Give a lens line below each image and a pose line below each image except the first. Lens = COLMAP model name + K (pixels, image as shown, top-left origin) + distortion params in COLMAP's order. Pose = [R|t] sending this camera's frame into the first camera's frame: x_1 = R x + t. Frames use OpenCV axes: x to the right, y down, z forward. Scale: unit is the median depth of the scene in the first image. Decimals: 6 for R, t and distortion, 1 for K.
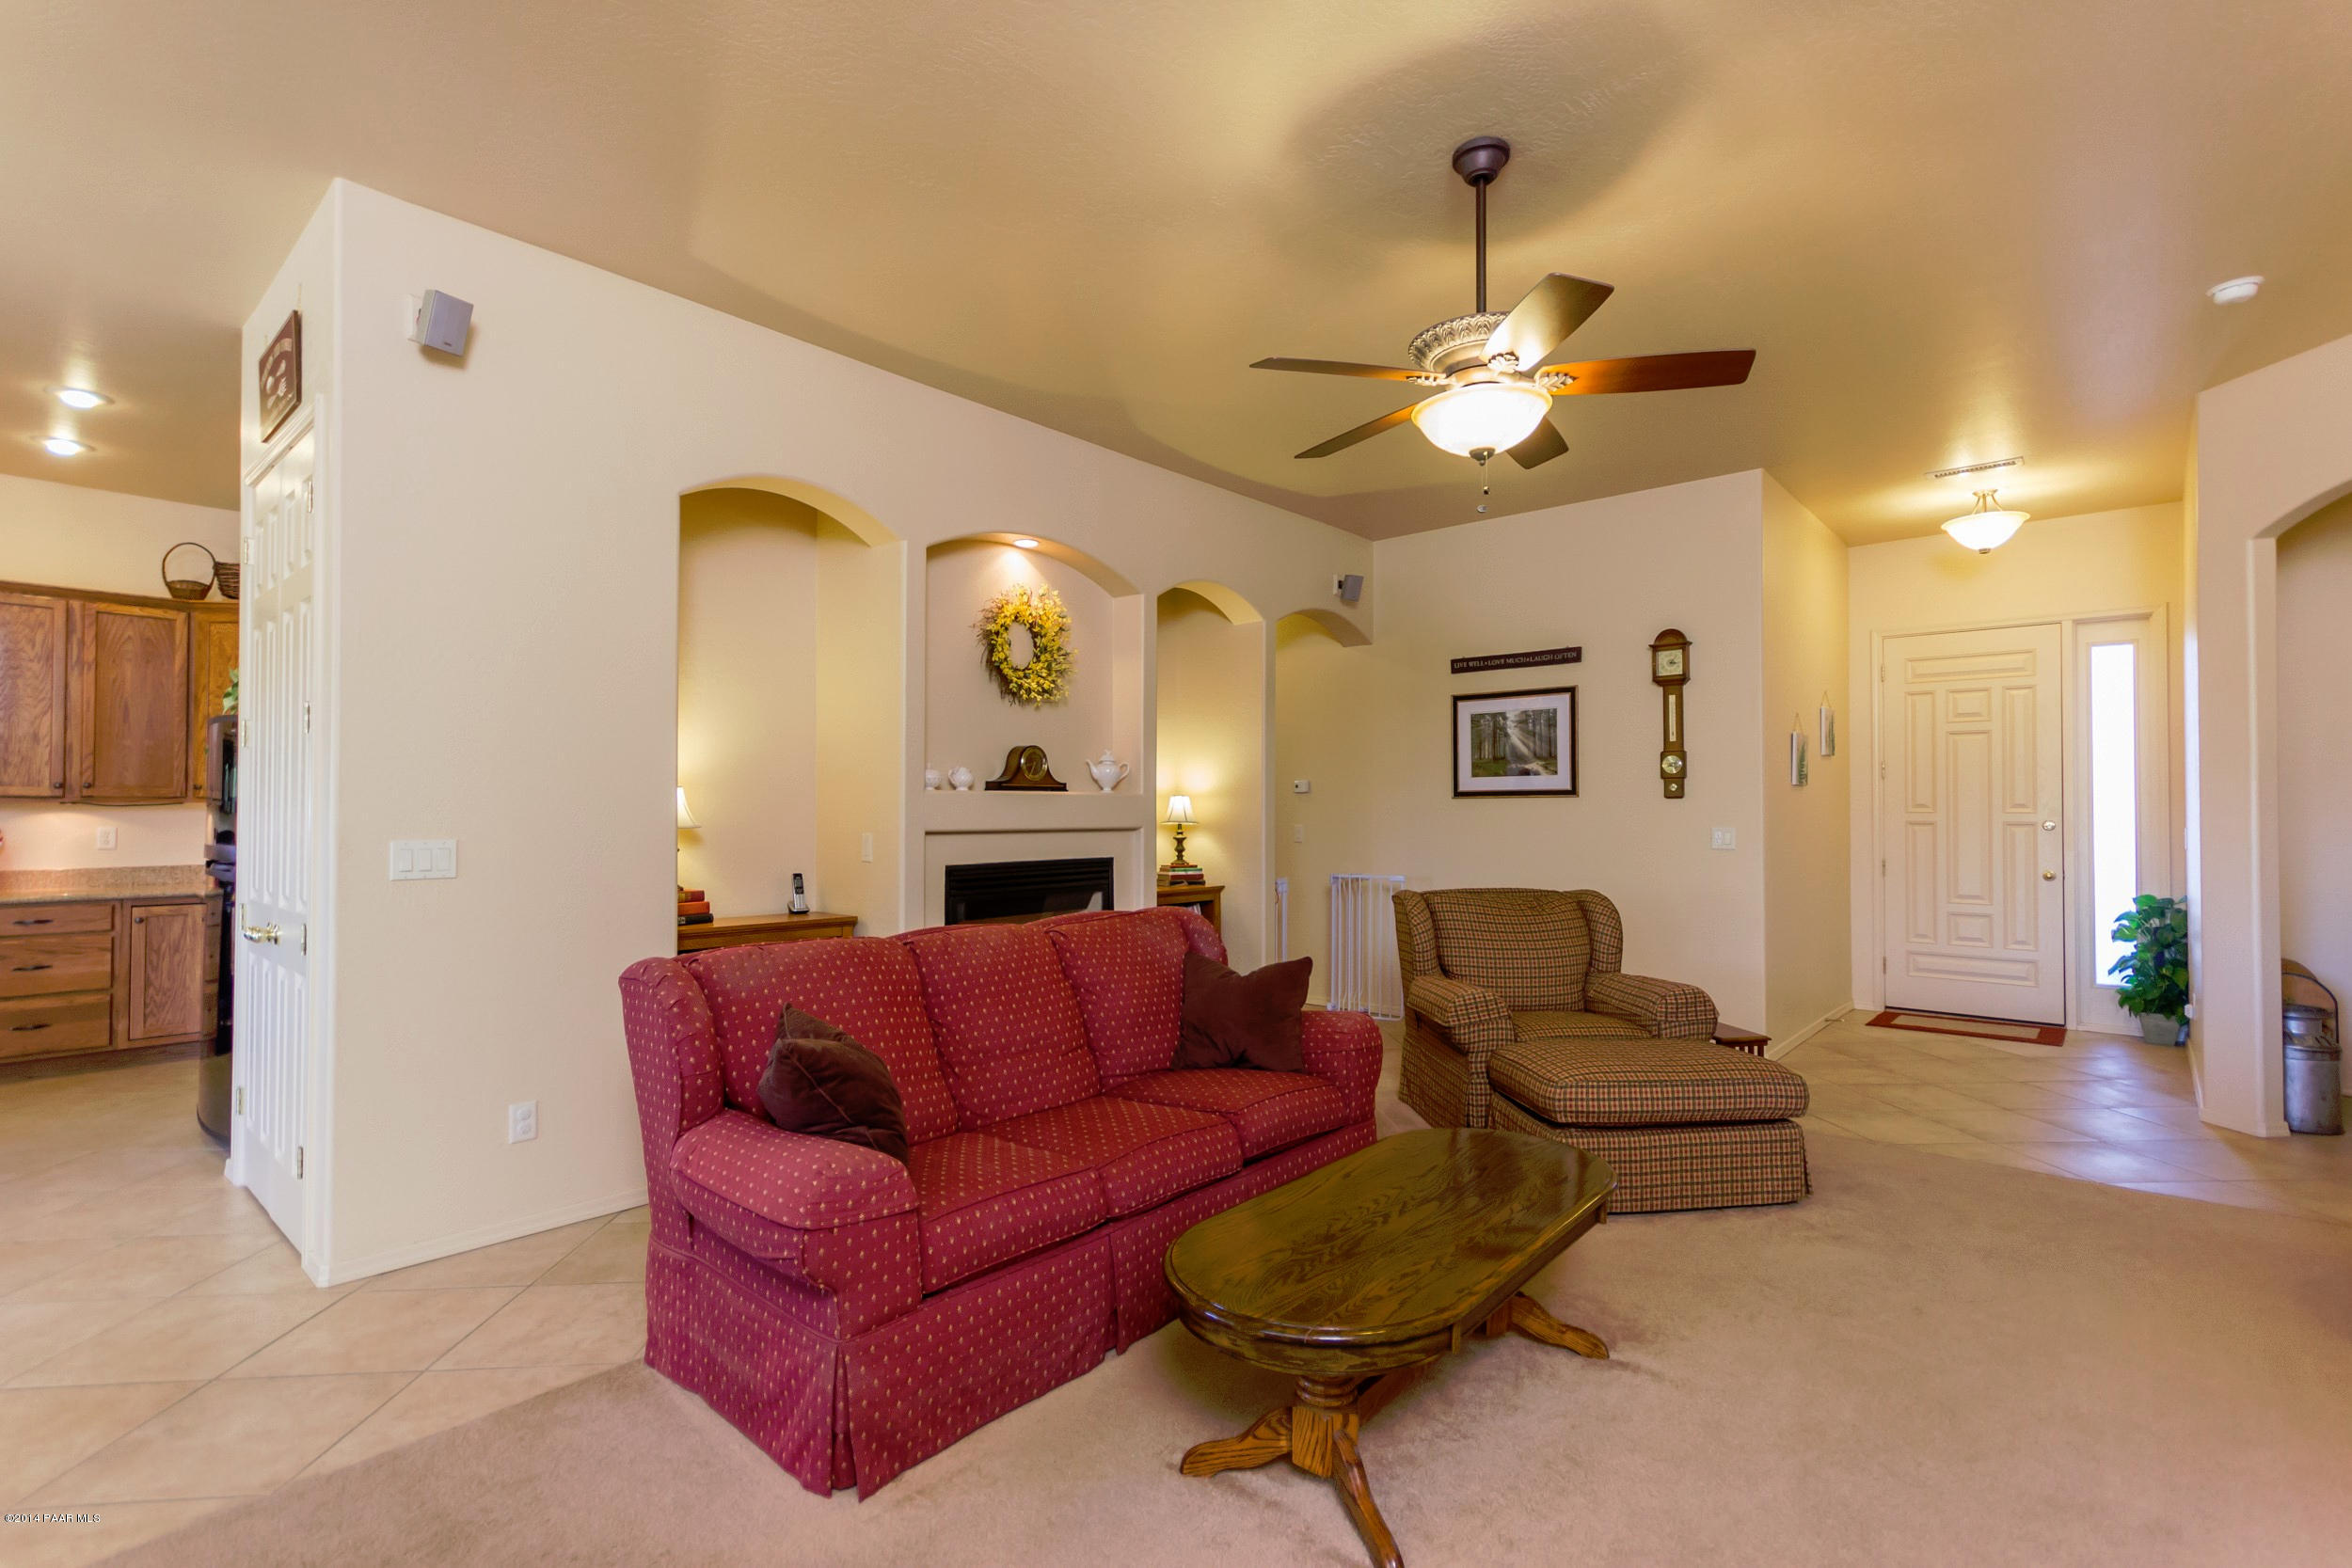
lens RADIAL K [[1091.5, 0, 1183.1], [0, 1091.5, 799.6], [0, 0, 1]] dist [-0.015780, 0.010698]
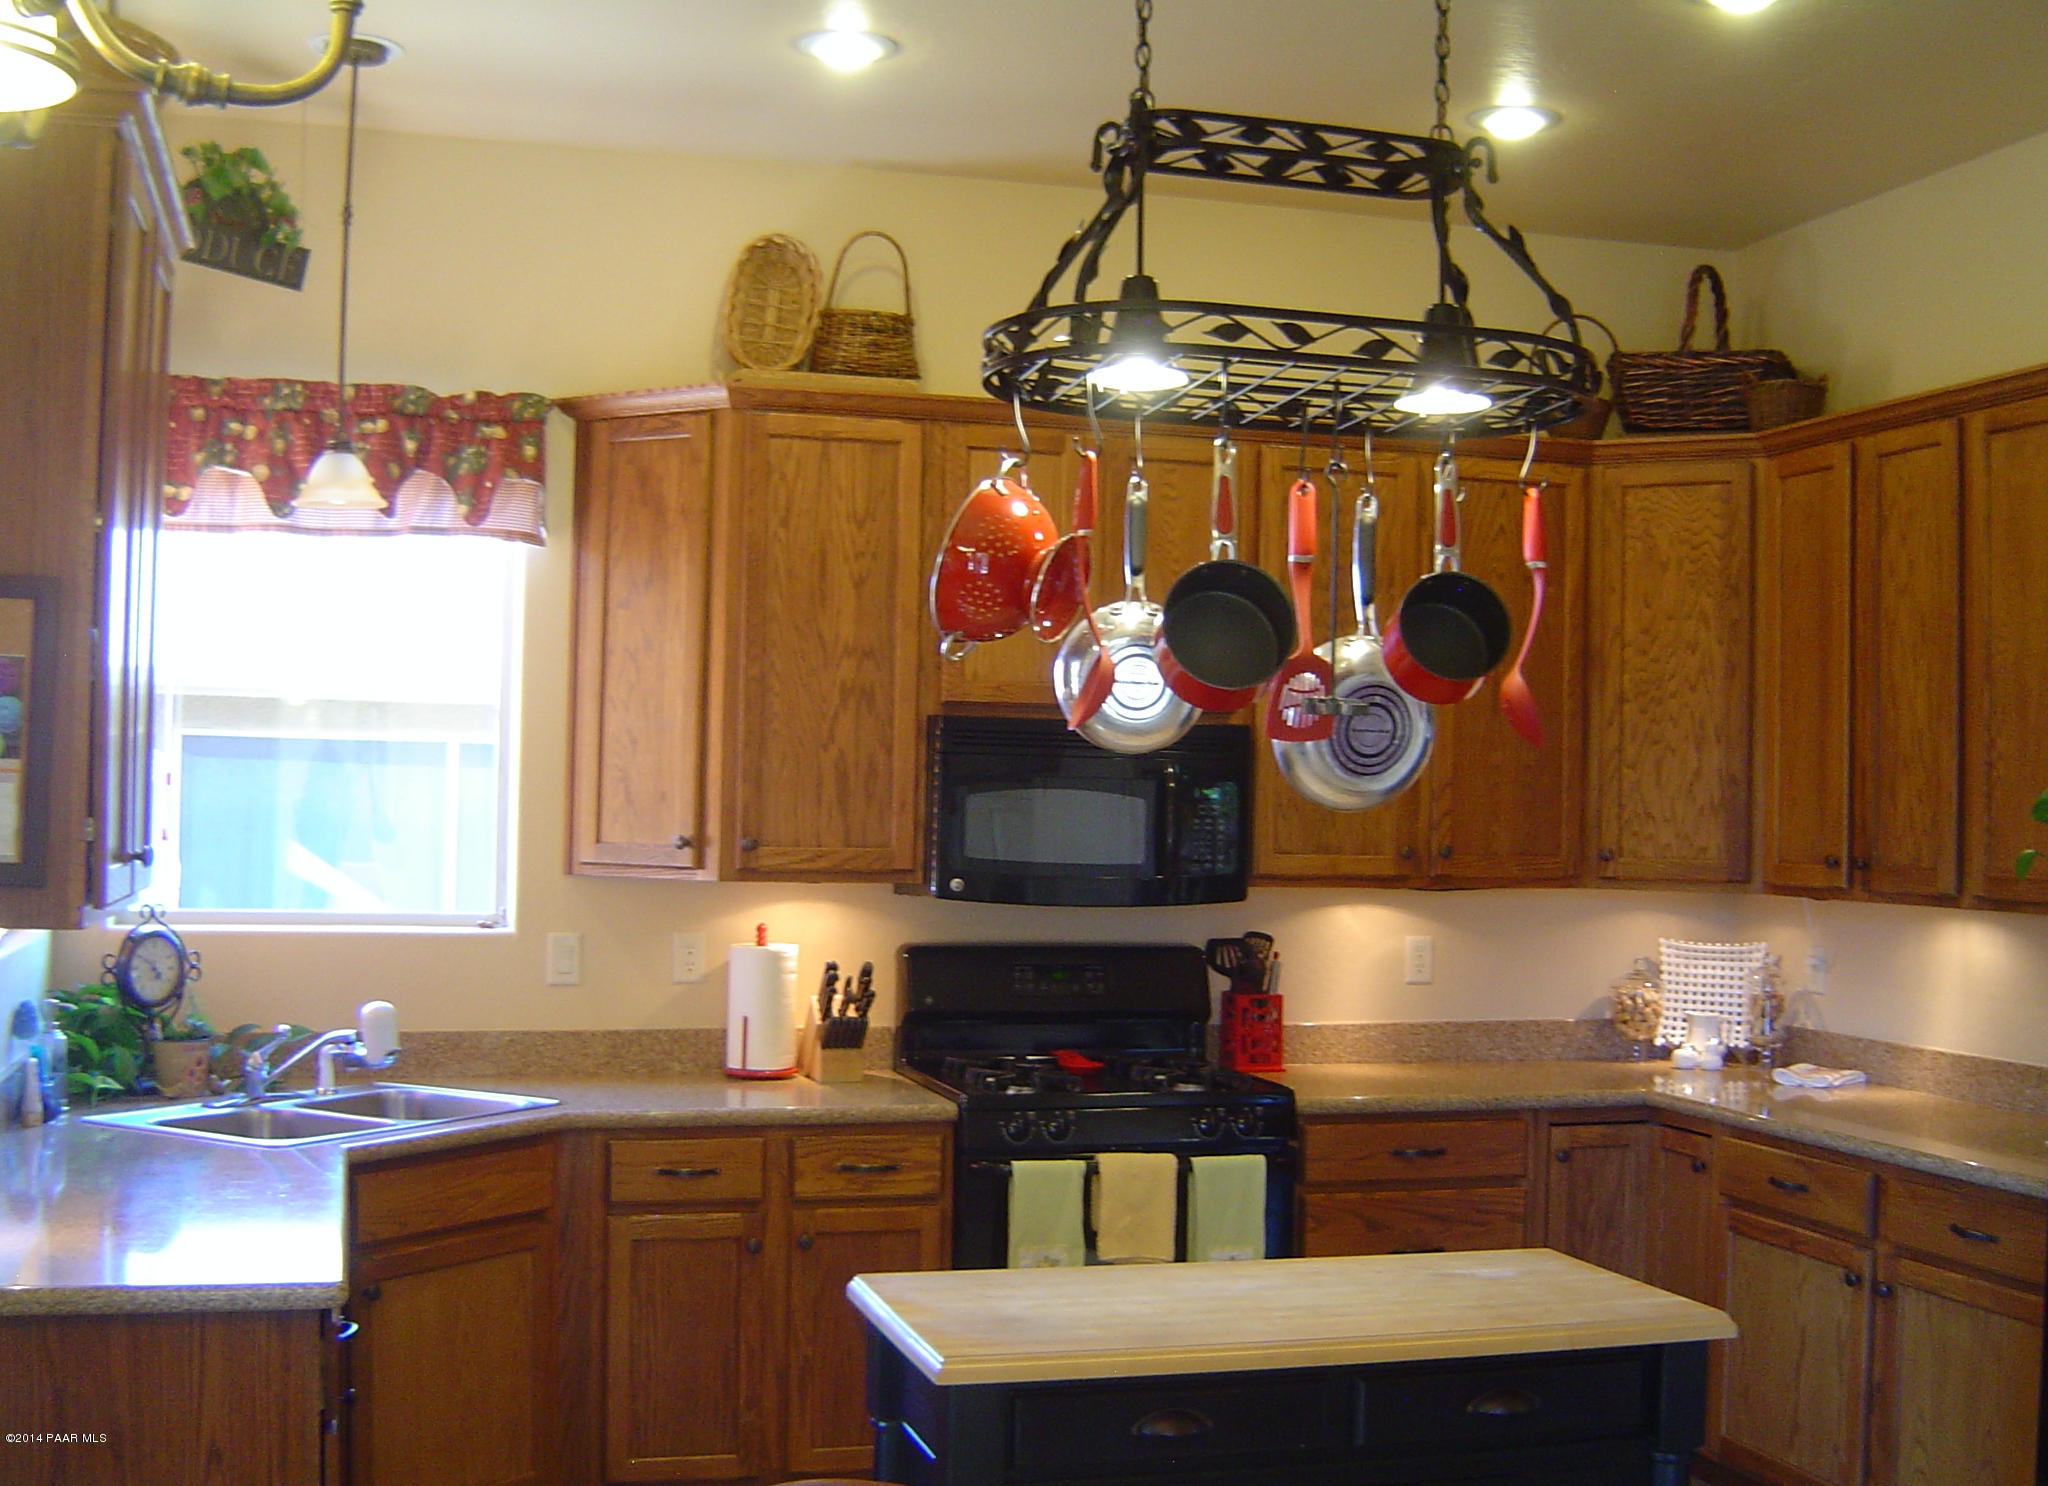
lens RADIAL K [[2383.0, 0, 1024.0], [0, 2383.0, 743.0], [0, 0, 1]] dist [-0.134399, -0.028112]
pose [[0.835966, 0.000197, -0.548782, -0.601664], [-0.009297, 0.999862, -0.013804, -0.044082], [0.548703, 0.016641, 0.835852, 0.055419]]
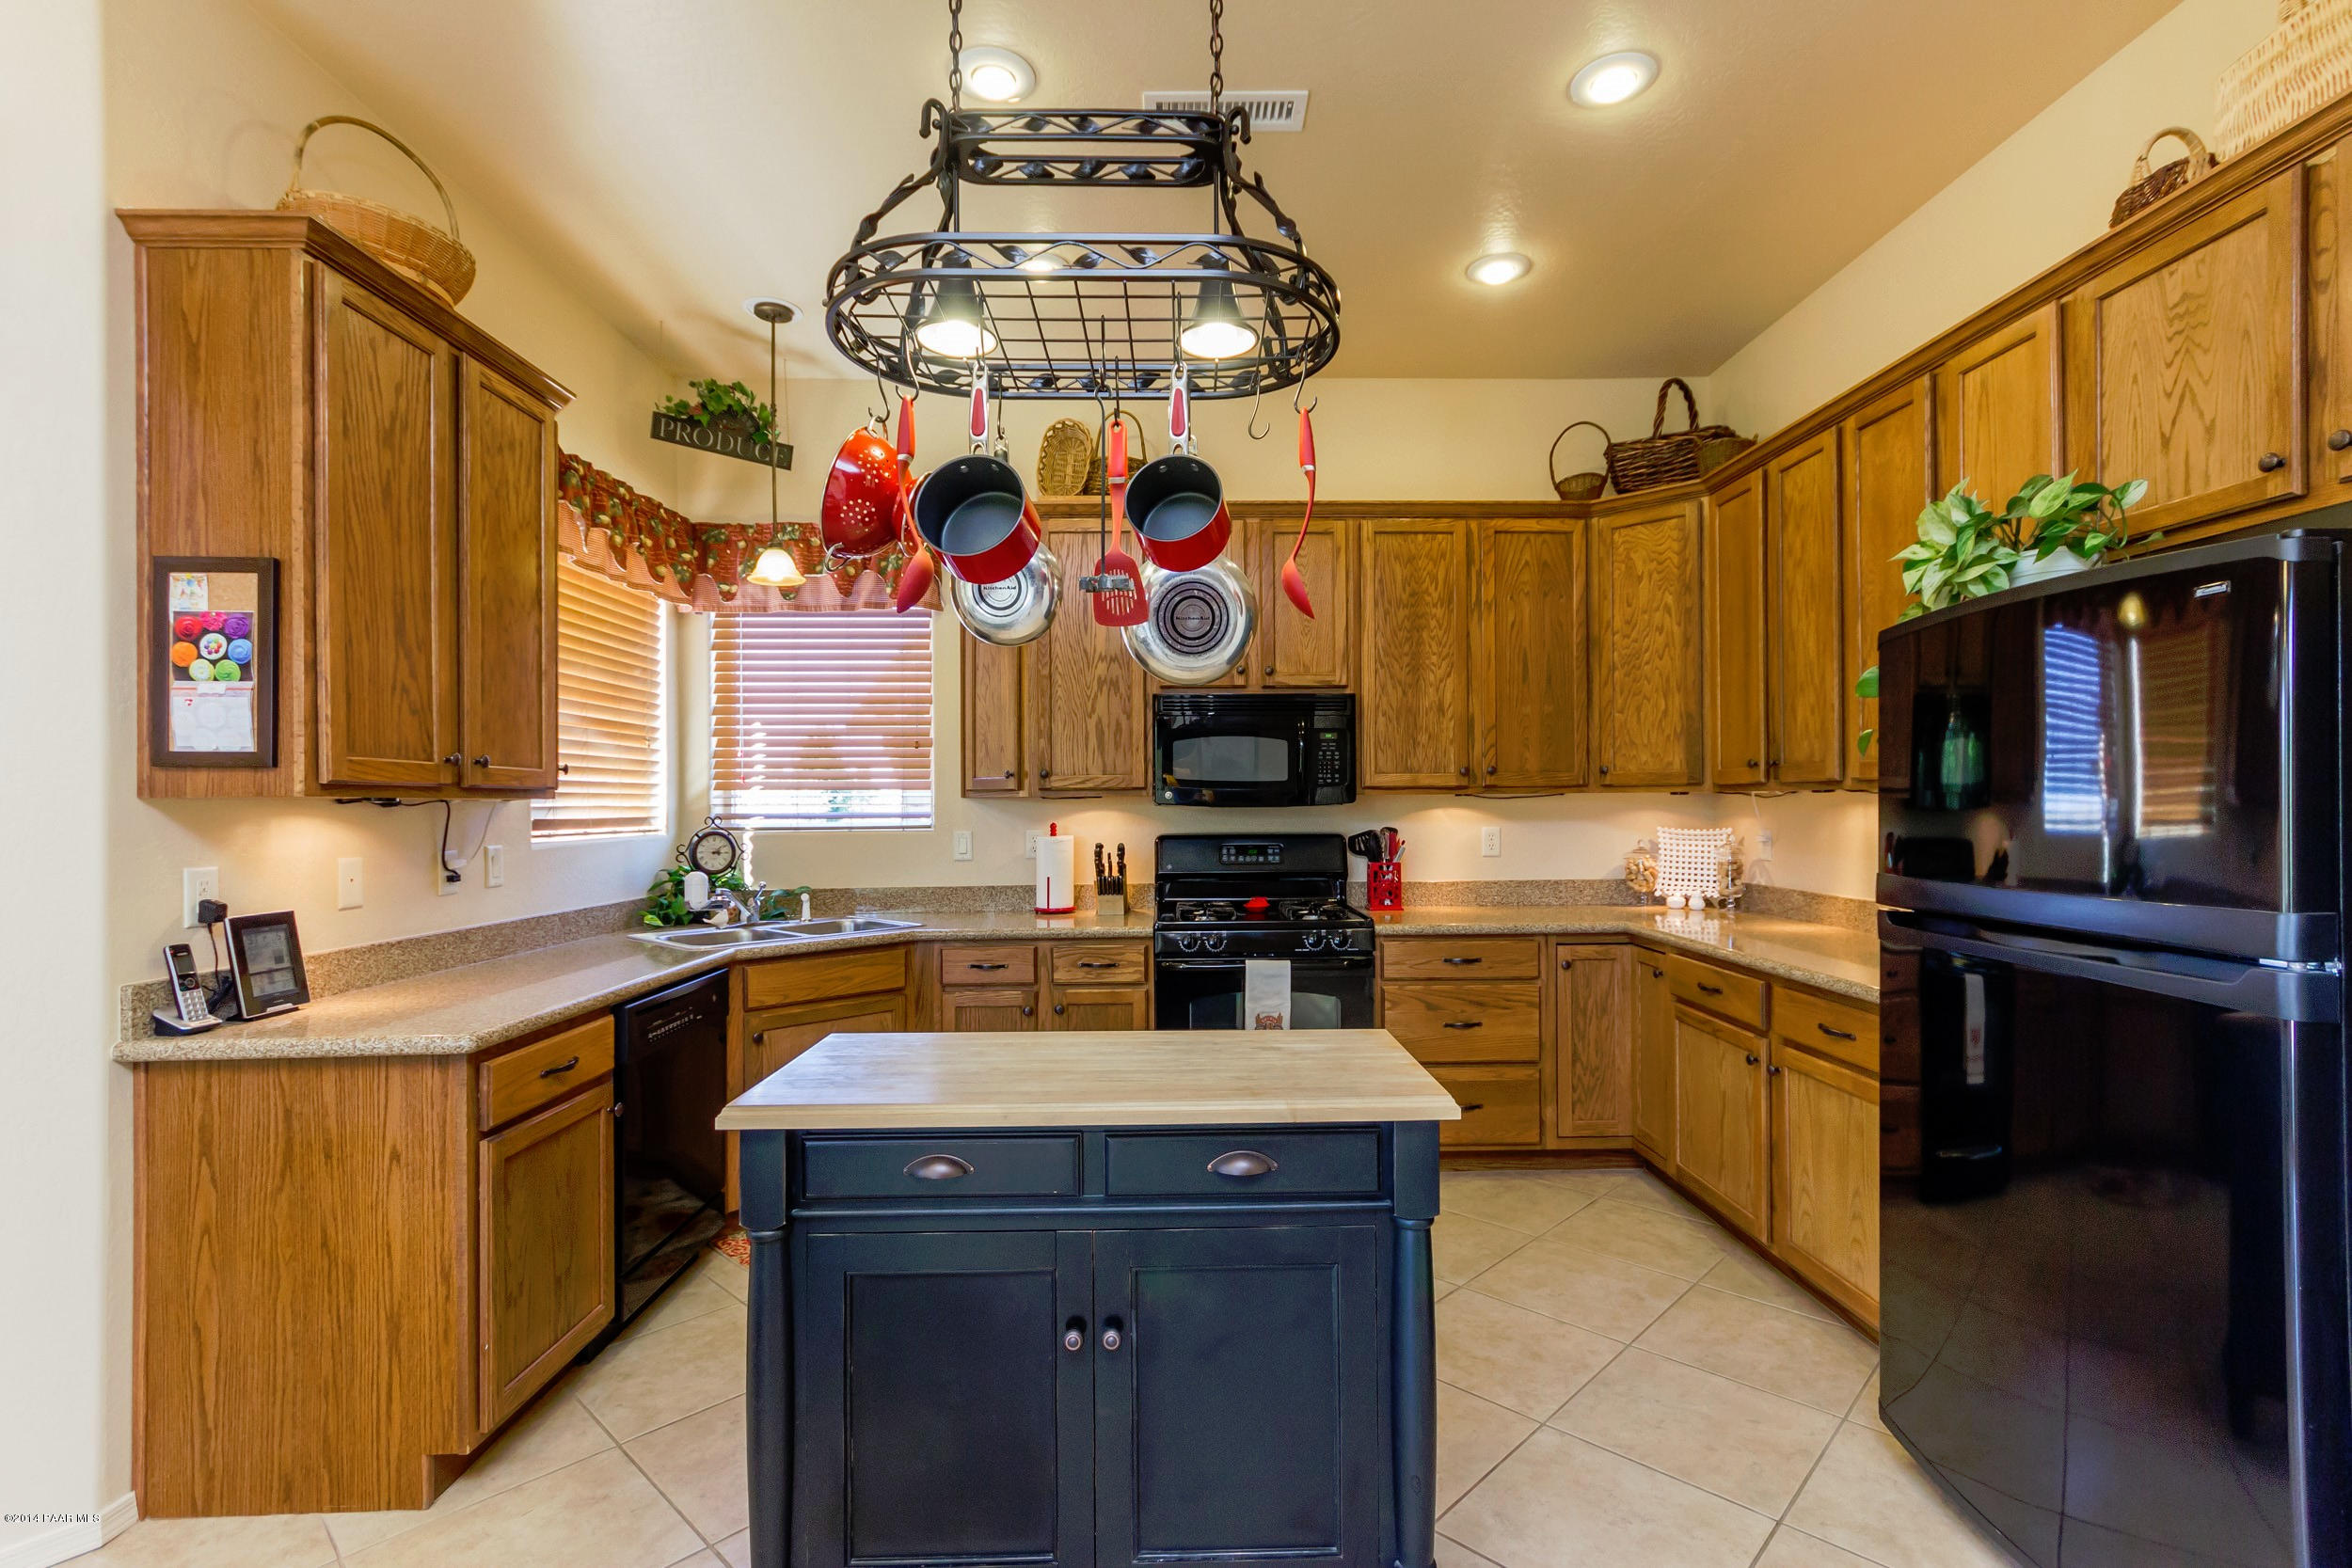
lens RADIAL K [[1091.5, 0, 1183.1], [0, 1091.5, 799.6], [0, 0, 1]] dist [-0.015780, 0.010698]
pose [[0.669179, -0.008849, -0.743049, -0.601396], [0.019366, 0.999797, 0.005534, -0.001796], [0.742849, -0.018093, 0.669214, 0.355888]]
